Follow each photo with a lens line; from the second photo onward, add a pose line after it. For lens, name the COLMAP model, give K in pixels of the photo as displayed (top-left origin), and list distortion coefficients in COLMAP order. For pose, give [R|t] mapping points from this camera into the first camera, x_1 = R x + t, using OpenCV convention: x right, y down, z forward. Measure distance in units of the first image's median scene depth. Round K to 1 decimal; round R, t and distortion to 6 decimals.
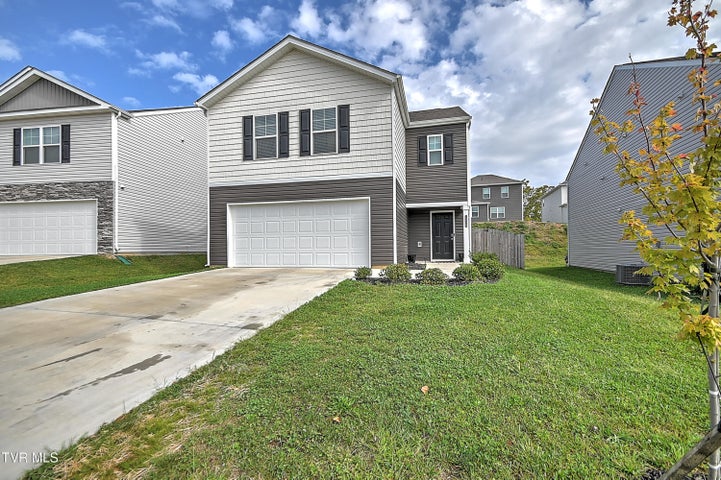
lens RADIAL K [[326.3, 0, 361.3], [0, 326.3, 244.0], [0, 0, 1]] dist [0.013787, -0.000356]
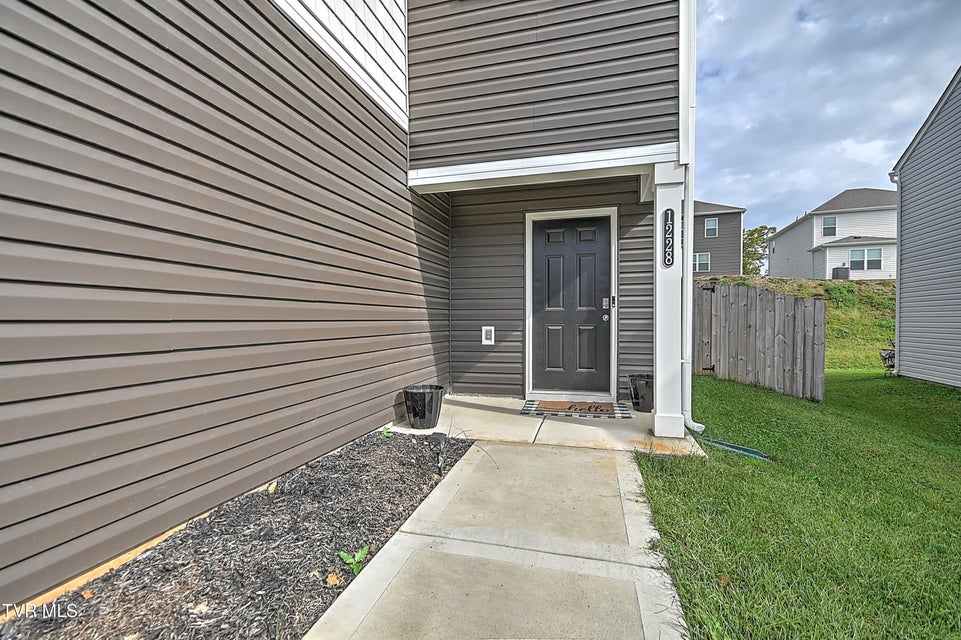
lens RADIAL K [[475.8, 0, 457.2], [0, 475.8, 333.8], [0, 0, 1]] dist [0.020707, 0.000103]
pose [[0.998489, 0.002933, -0.054866, 0.239321], [-0.000689, 0.999164, 0.040886, -0.023382], [0.054940, -0.040786, 0.997656, 0.813286]]
